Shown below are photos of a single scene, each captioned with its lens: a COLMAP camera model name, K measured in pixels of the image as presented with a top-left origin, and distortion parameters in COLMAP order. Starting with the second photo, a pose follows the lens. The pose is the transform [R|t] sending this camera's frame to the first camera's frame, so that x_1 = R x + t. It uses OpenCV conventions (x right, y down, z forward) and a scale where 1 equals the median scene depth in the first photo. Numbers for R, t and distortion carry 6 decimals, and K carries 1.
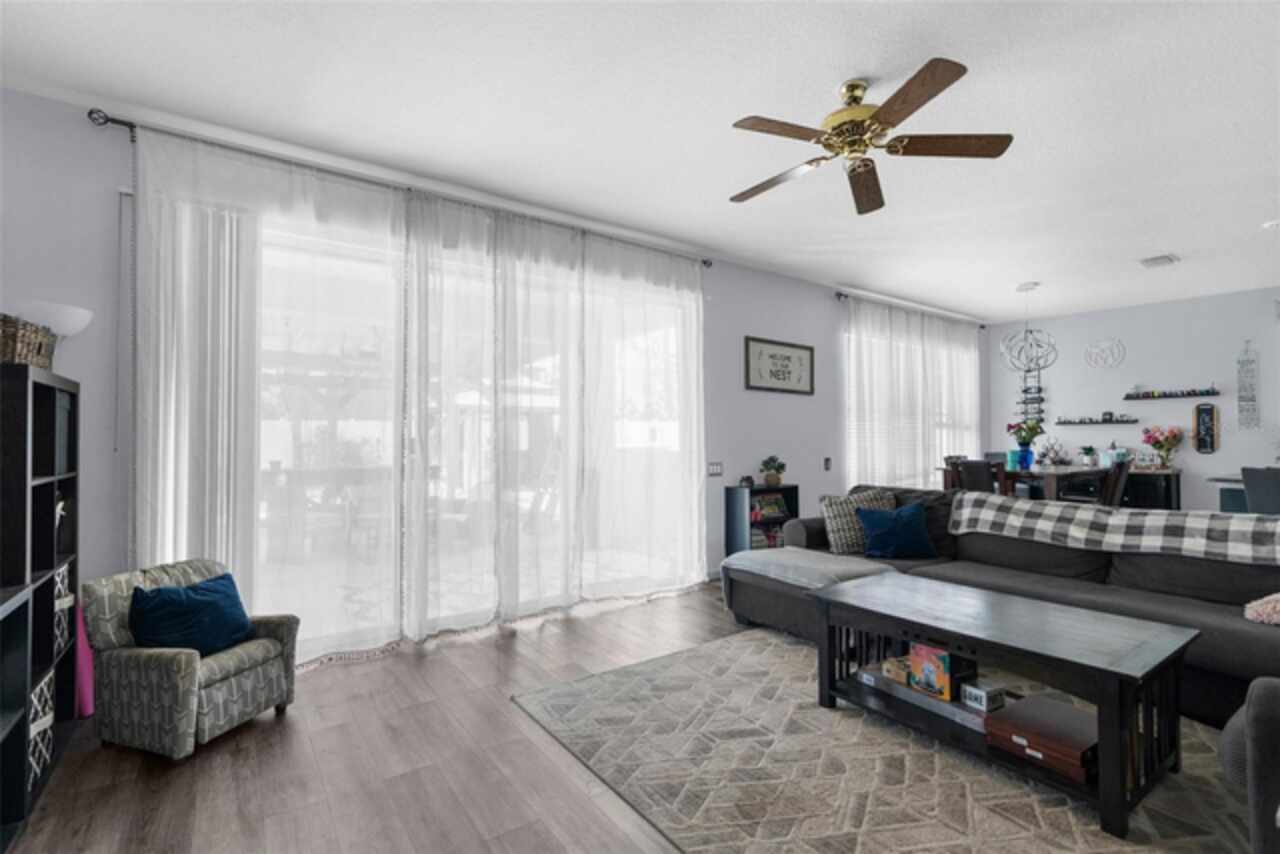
lens RADIAL K [[596.2, 0, 641.0], [0, 596.2, 430.4], [0, 0, 1]] dist [-0.004351, 0.000801]
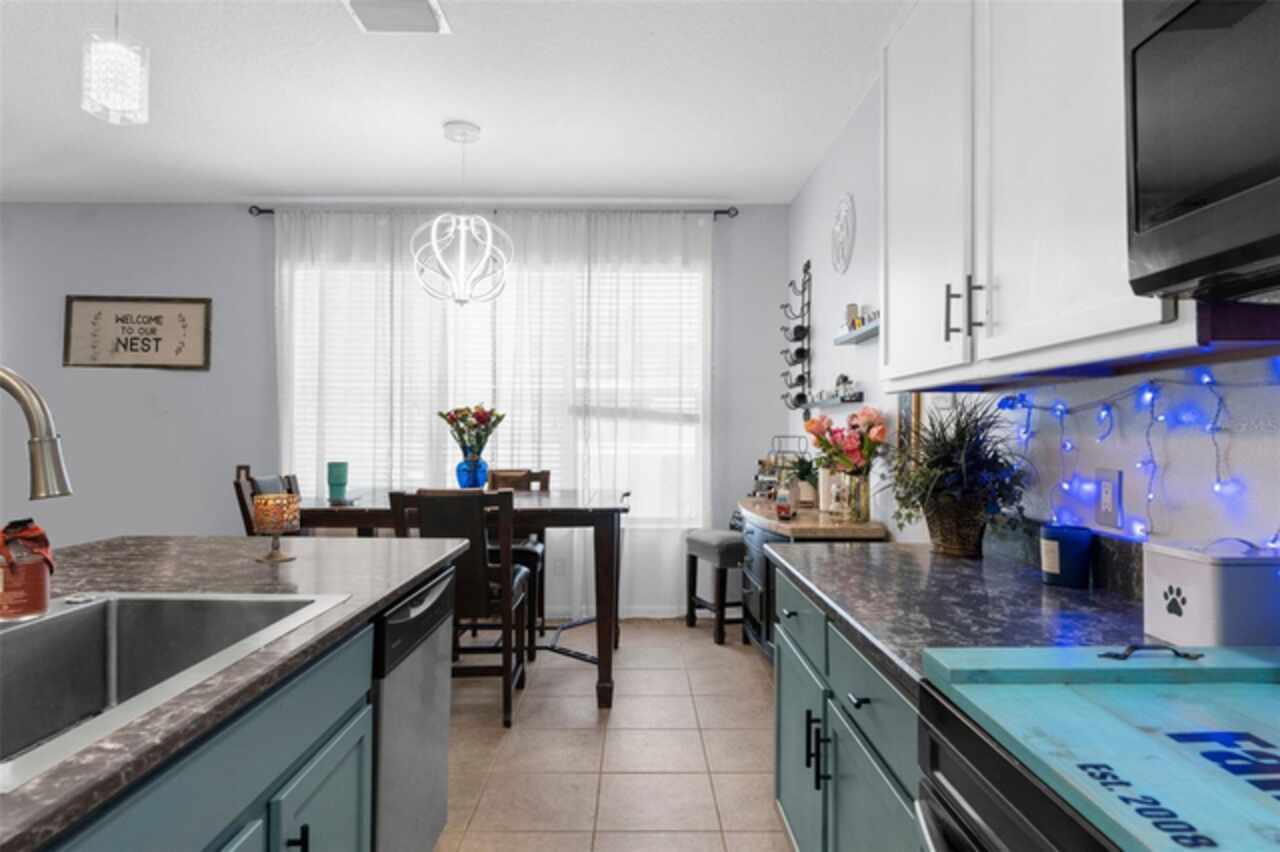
lens RADIAL K [[738.7, 0, 642.8], [0, 738.7, 429.4], [0, 0, 1]] dist [0.001651, -0.000326]
pose [[0.833673, -0.001597, -0.552257, 1.168583], [0.009006, 0.999902, 0.010704, 0.000972], [0.552185, -0.013897, 0.833605, 0.595984]]
